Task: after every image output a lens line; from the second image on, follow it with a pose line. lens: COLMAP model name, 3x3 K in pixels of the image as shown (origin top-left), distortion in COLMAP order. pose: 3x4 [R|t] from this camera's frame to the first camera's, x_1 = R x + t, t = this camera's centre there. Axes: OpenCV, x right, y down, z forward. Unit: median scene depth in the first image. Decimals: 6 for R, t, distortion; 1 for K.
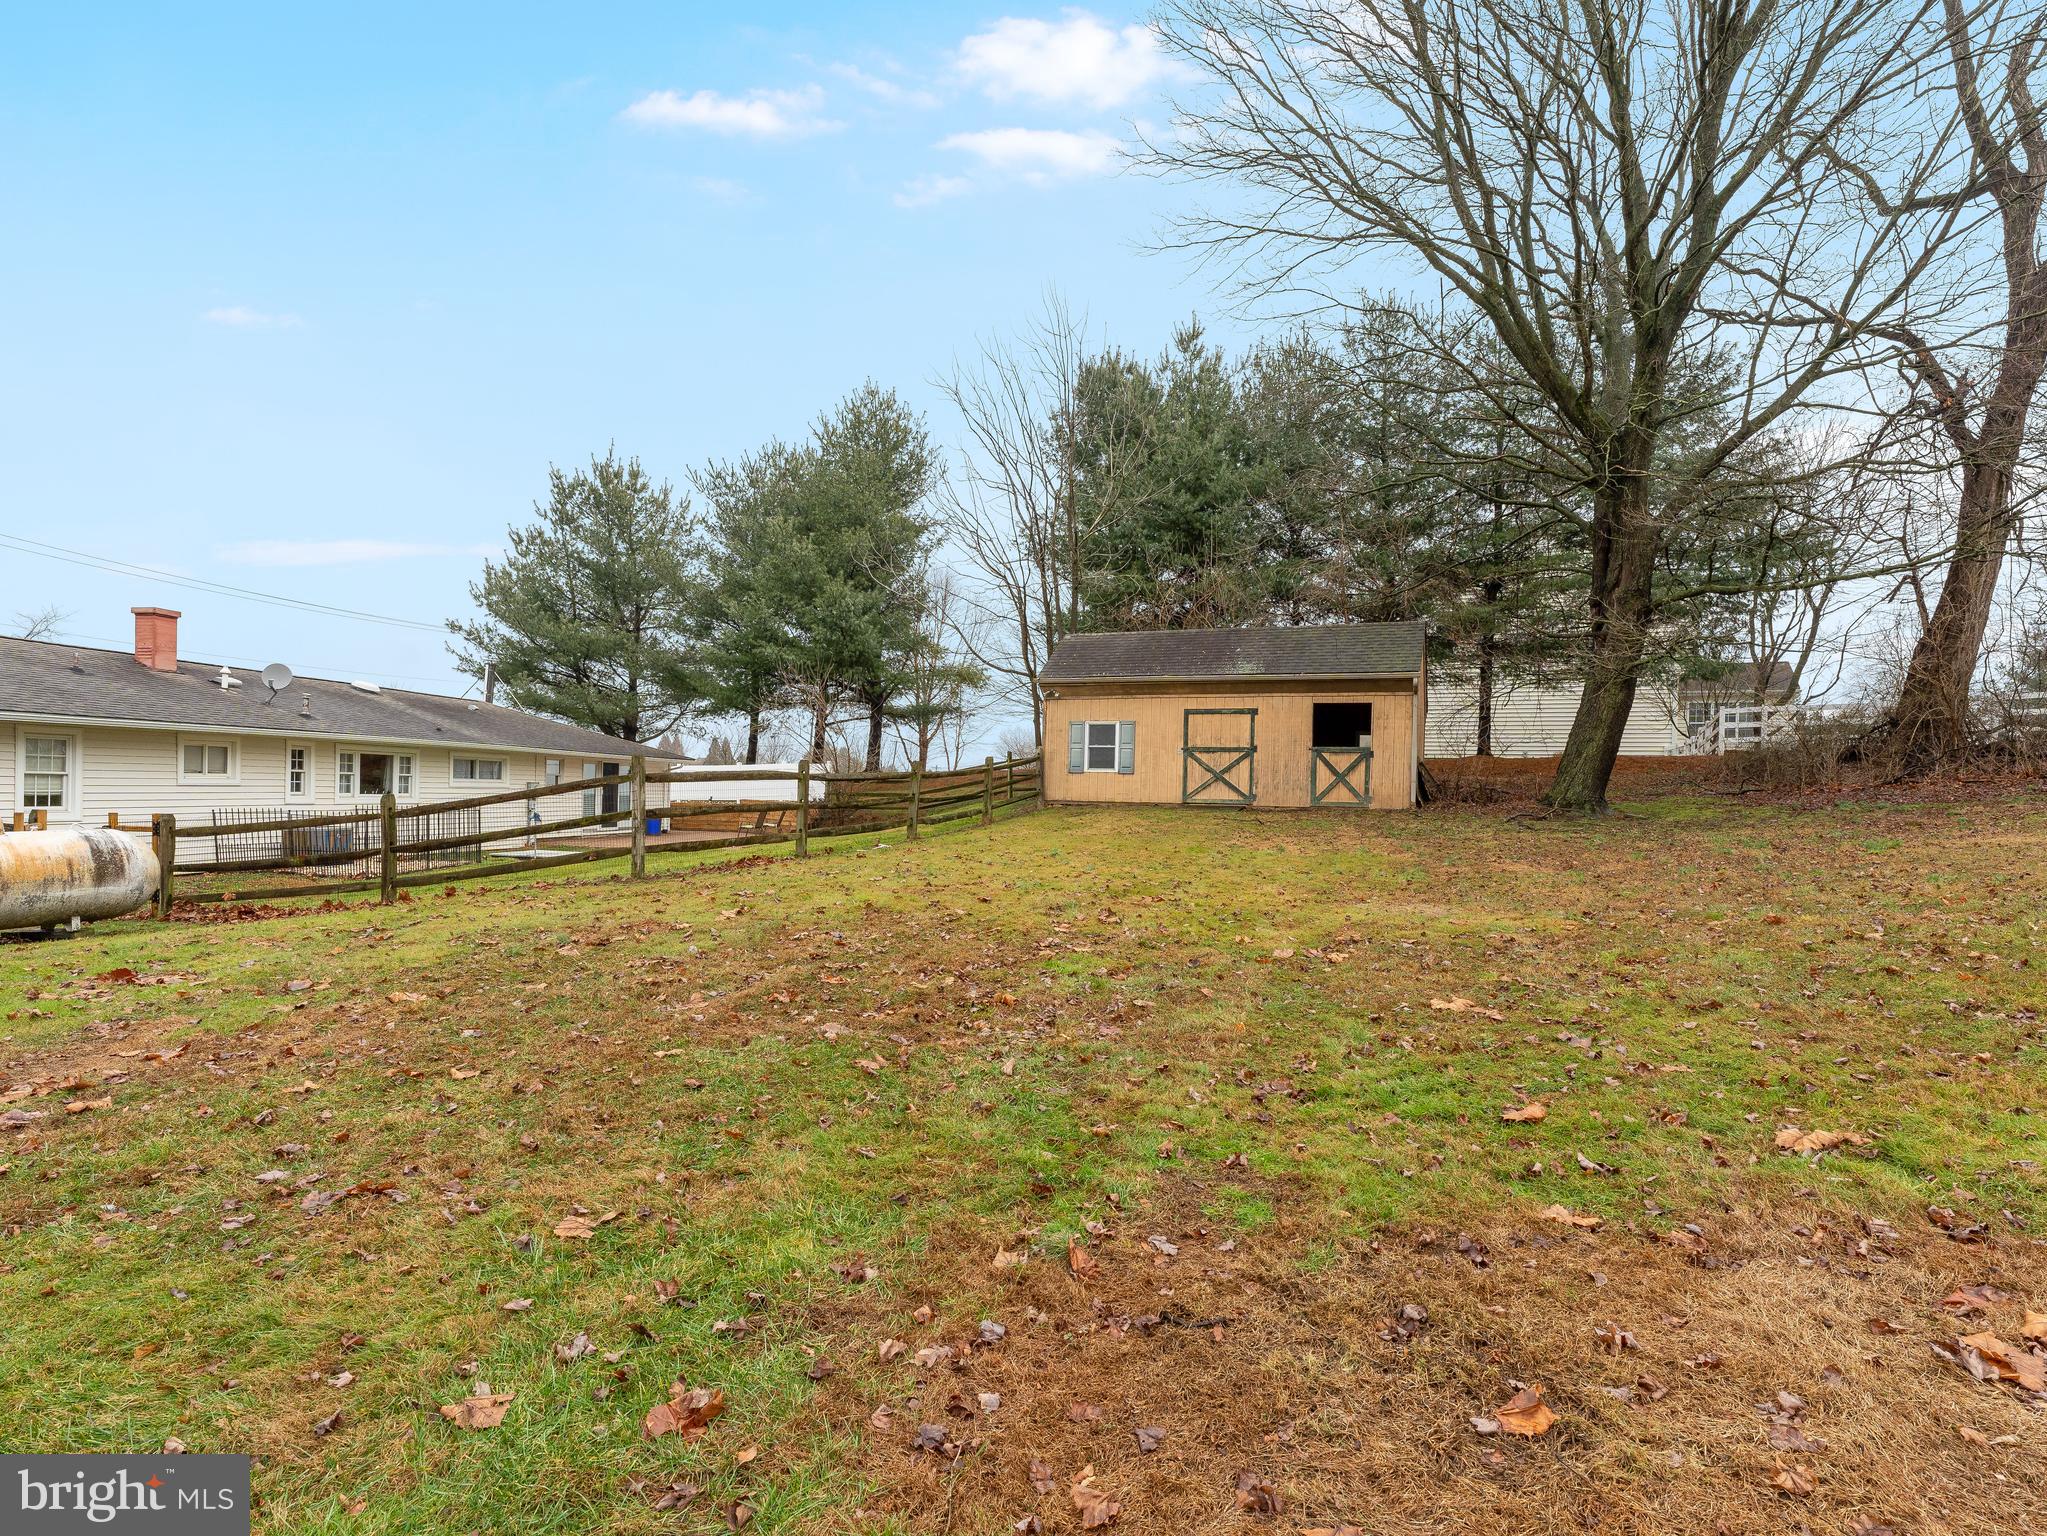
lens RADIAL K [[939.5, 0, 997.8], [0, 939.5, 783.1], [0, 0, 1]] dist [0.002192, 0.000416]
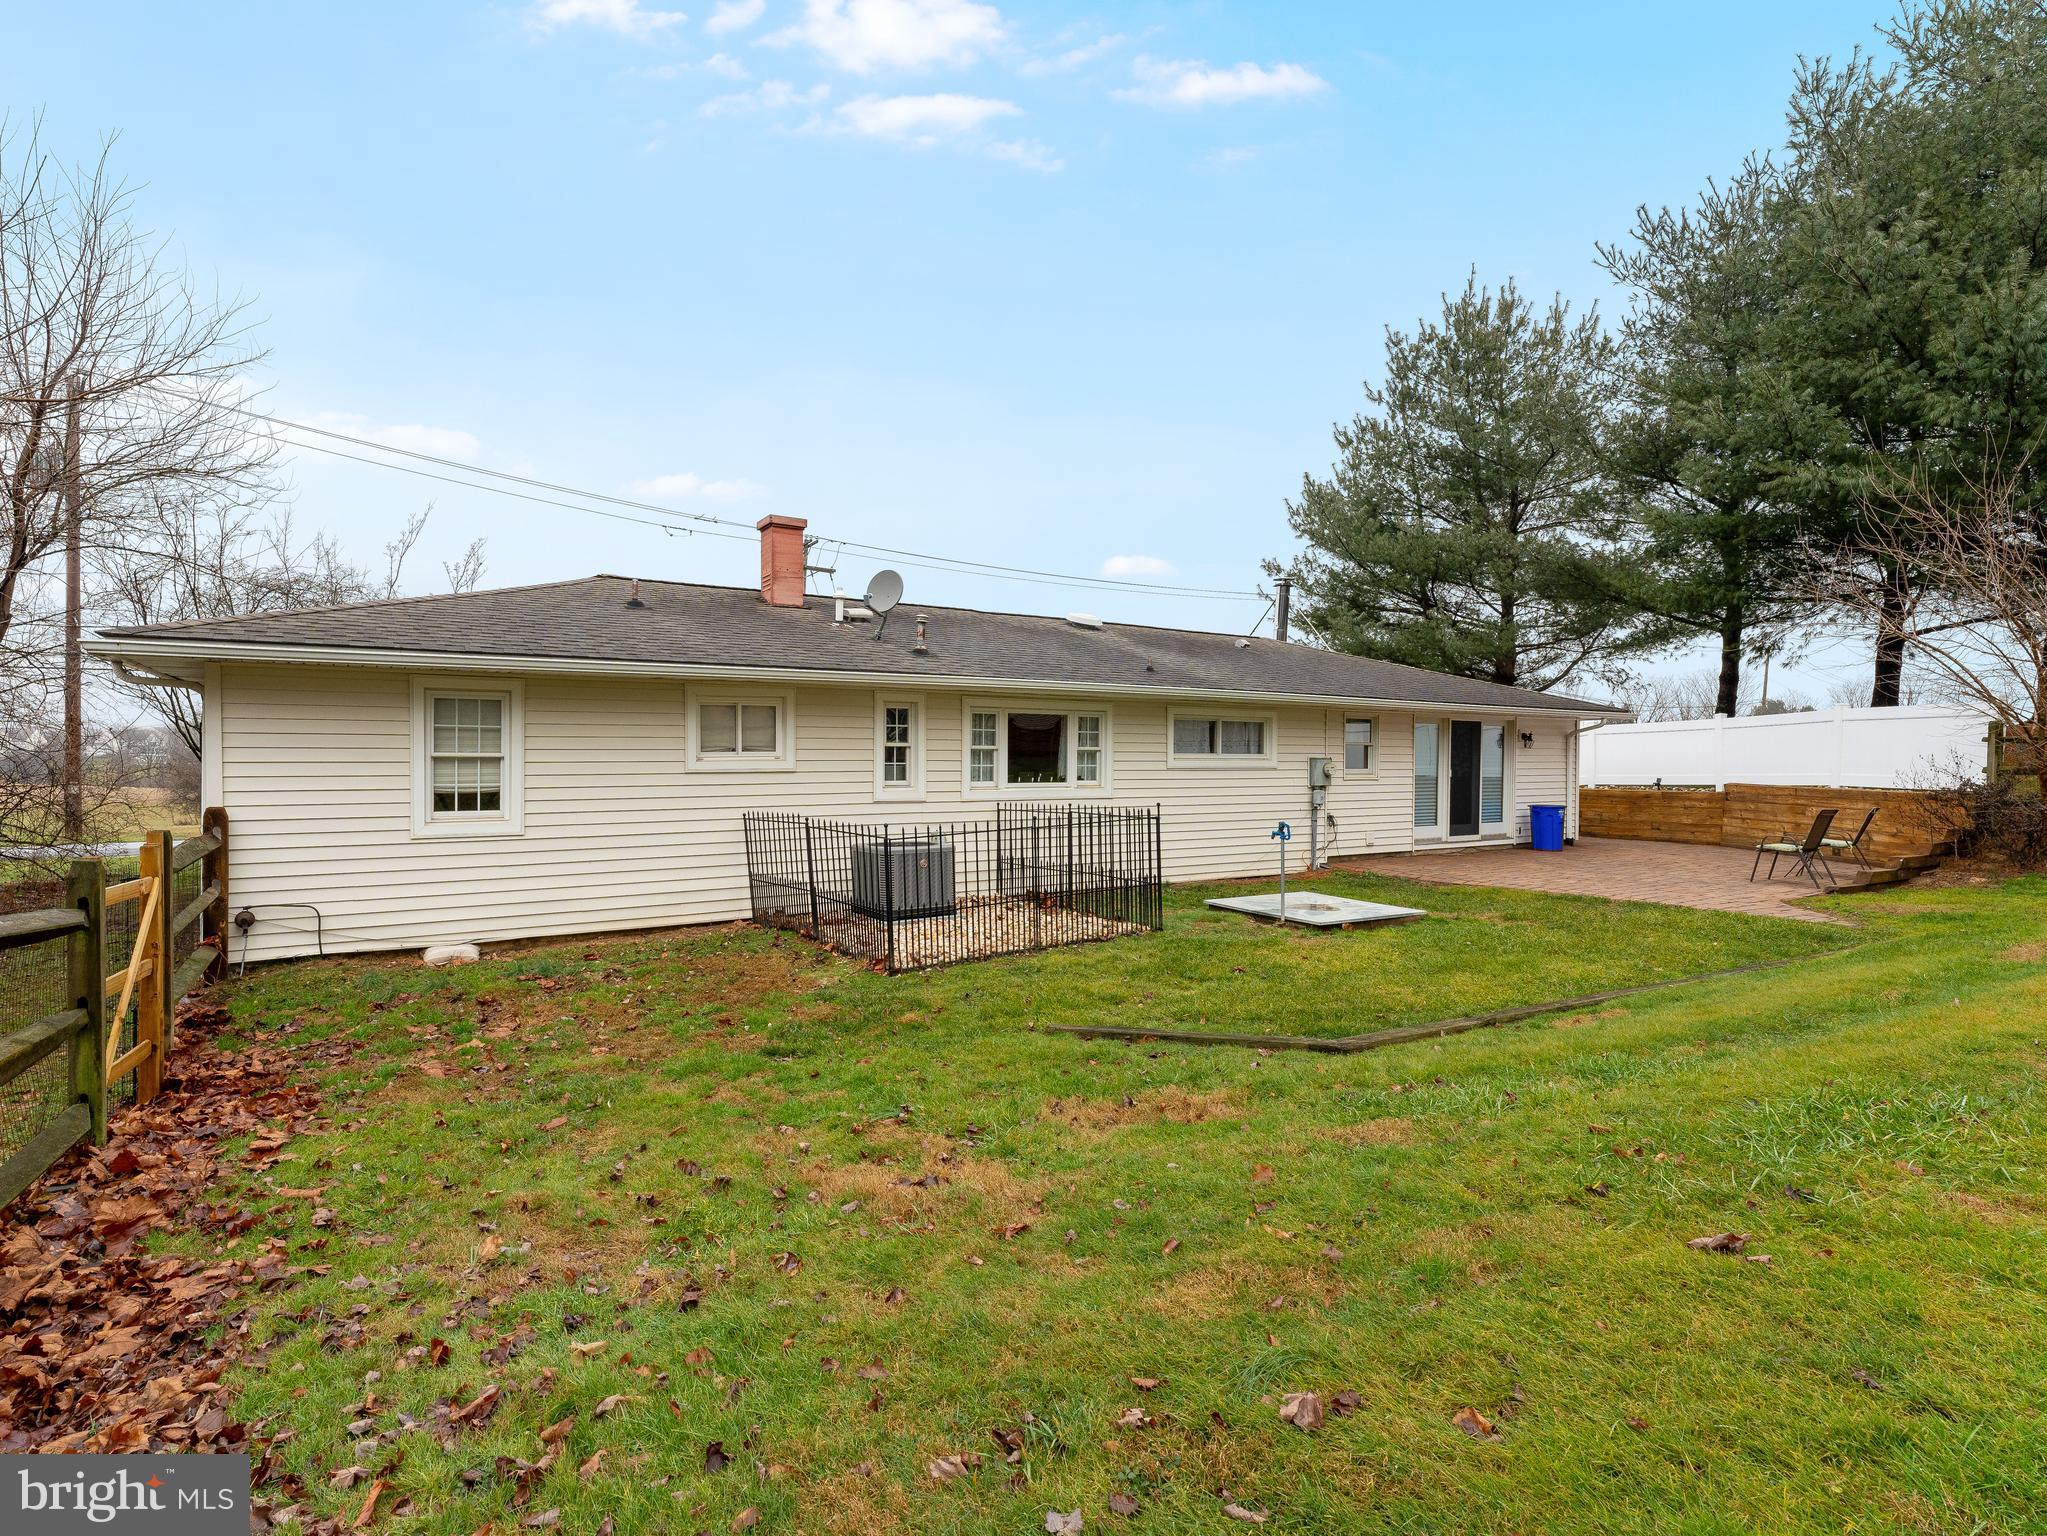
lens RADIAL K [[939.5, 0, 997.8], [0, 939.5, 783.1], [0, 0, 1]] dist [0.002192, 0.000416]
pose [[0.644888, -0.000738, -0.764277, -0.113917], [0.019401, 0.999693, 0.015405, 0.001413], [0.764031, -0.024762, 0.644705, 0.297071]]
